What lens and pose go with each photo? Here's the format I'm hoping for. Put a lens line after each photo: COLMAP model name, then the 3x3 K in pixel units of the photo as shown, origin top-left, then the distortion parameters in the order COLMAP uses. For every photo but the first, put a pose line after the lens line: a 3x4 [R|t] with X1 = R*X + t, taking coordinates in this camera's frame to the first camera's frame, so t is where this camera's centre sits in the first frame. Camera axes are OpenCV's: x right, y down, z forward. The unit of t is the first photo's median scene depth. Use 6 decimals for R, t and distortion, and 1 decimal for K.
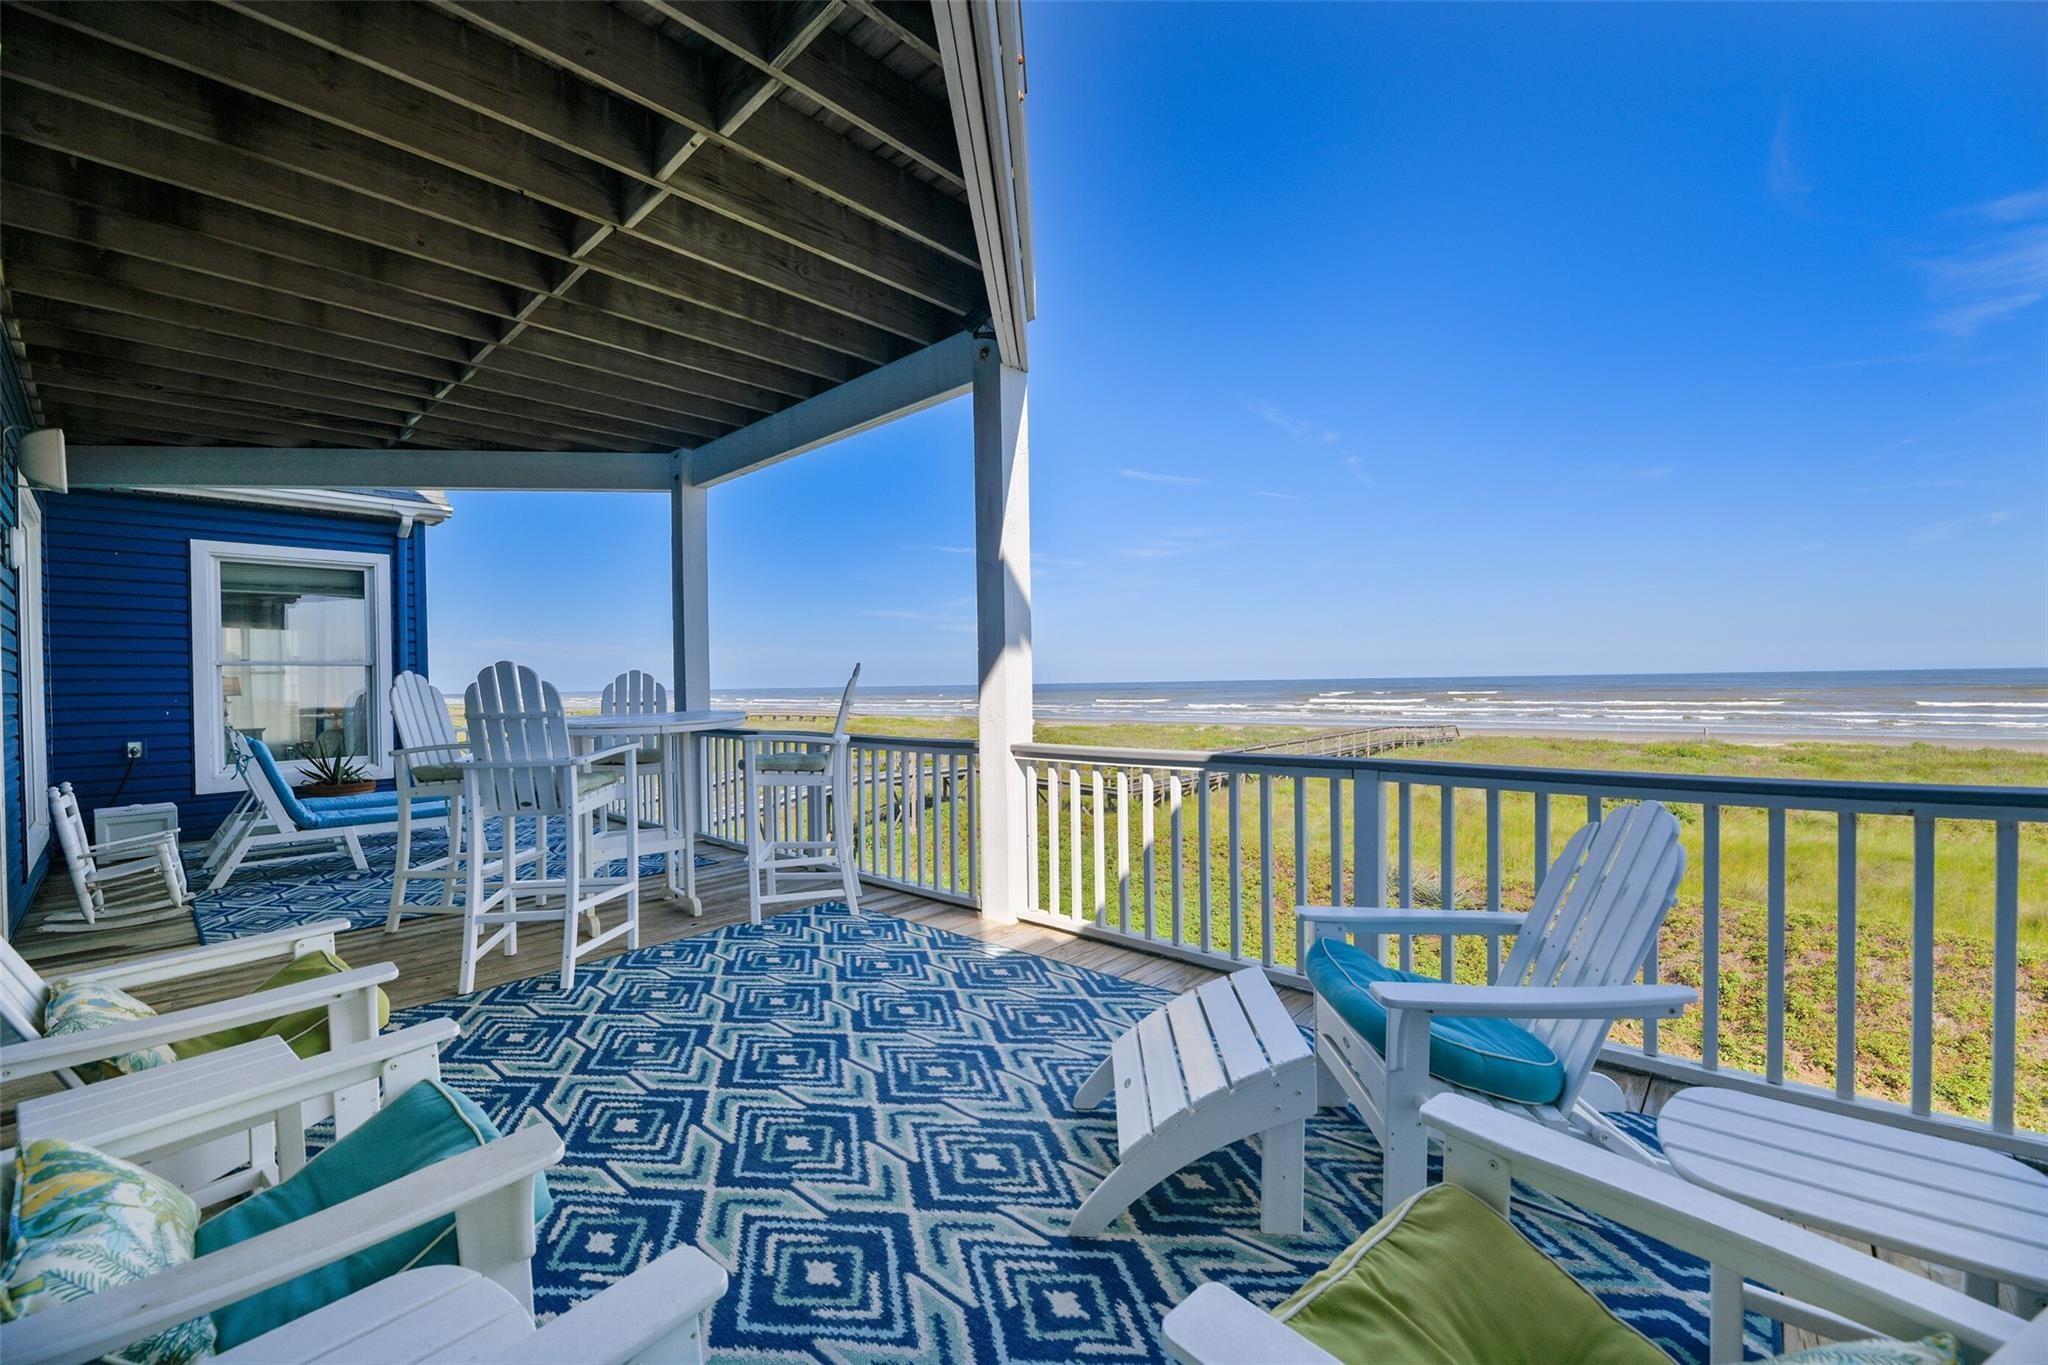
lens RADIAL K [[827.6, 0, 1041.1], [0, 827.6, 695.1], [0, 0, 1]] dist [-0.012966, -0.000357]
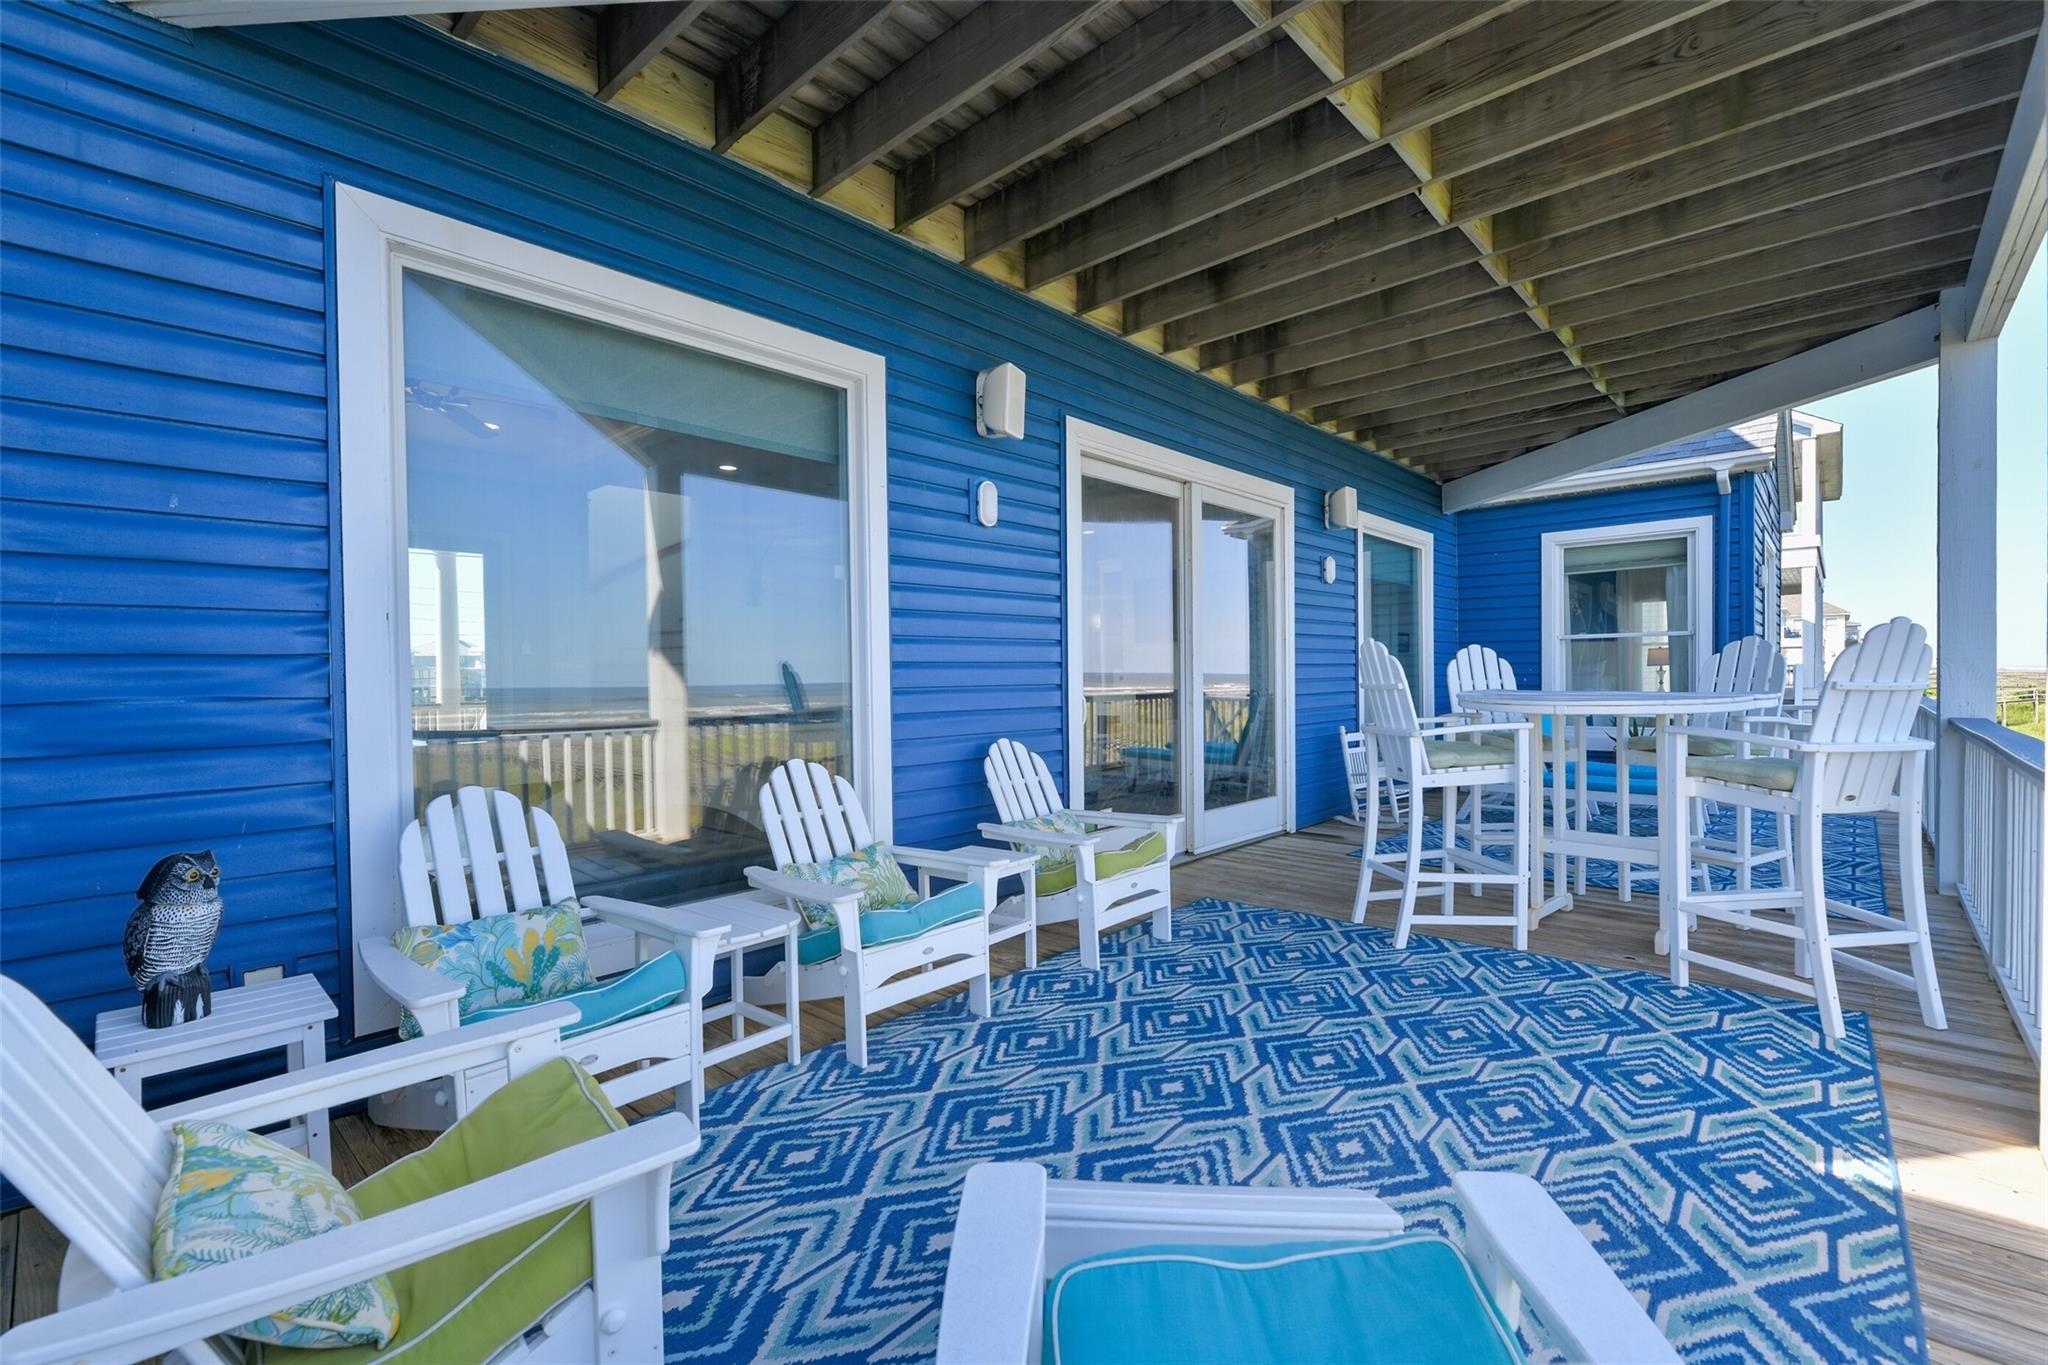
lens RADIAL K [[909.0, 0, 1024.0], [0, 909.0, 682.5], [0, 0, 1]] dist [0.000711, -0.000196]
pose [[-0.033766, 0.023708, -0.999149, 0.573434], [-0.004479, 0.999705, 0.023873, -0.006174], [0.999420, 0.005281, -0.033649, 0.551345]]
